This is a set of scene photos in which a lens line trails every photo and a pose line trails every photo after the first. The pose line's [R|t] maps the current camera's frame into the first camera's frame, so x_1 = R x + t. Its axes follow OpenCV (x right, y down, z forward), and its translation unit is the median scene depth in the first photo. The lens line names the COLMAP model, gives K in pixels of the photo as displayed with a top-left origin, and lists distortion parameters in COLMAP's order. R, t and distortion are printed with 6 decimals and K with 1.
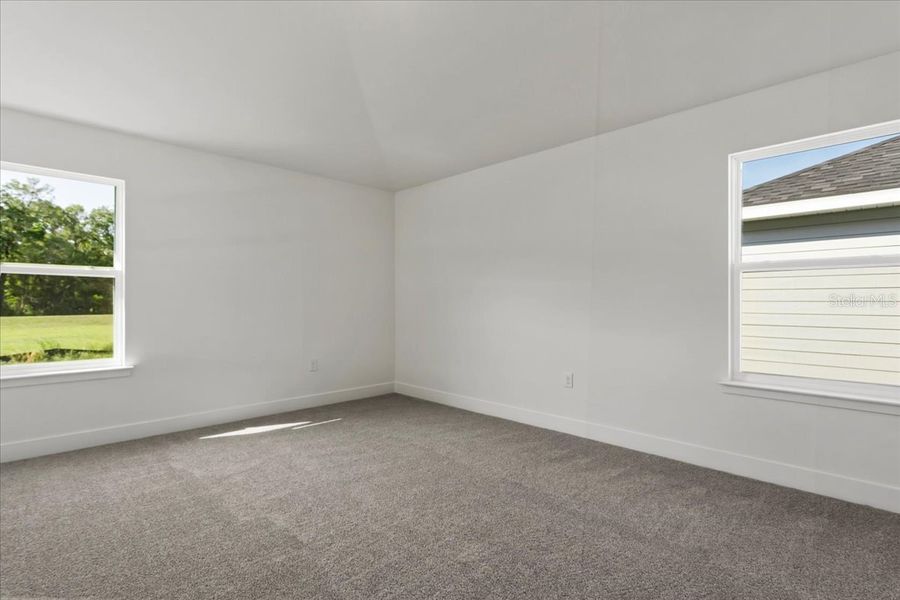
lens RADIAL K [[438.8, 0, 455.3], [0, 438.8, 296.4], [0, 0, 1]] dist [0.002603, 0.000623]
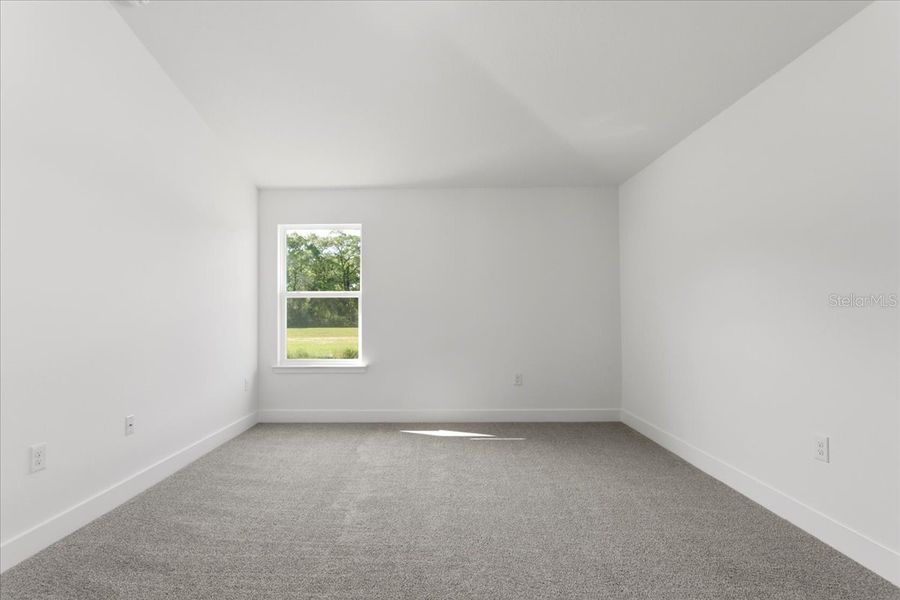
lens RADIAL K [[438.8, 0, 455.3], [0, 438.8, 296.4], [0, 0, 1]] dist [0.002603, 0.000623]
pose [[0.704524, -0.035129, -0.708810, 0.349626], [0.015857, 0.999304, -0.033765, 0.001460], [0.709503, 0.012548, 0.704591, 0.246272]]
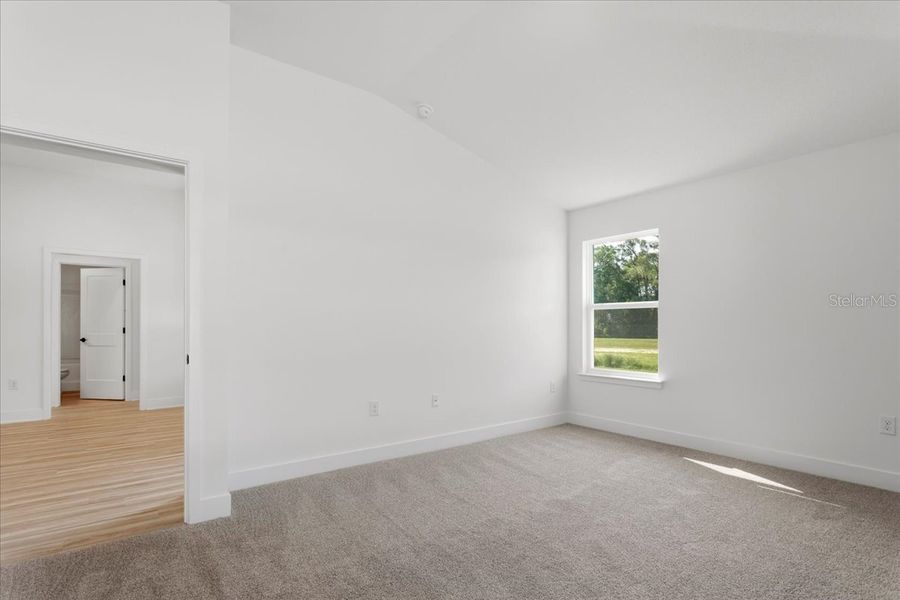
lens RADIAL K [[462.5, 0, 450.0], [0, 462.5, 300.0], [0, 0, 1]] dist [-0.000137, 0.000372]
pose [[-0.148098, -0.057882, -0.987277, 0.567057], [0.016892, 0.997992, -0.061044, 0.004975], [0.988828, -0.025717, -0.146823, 0.577259]]
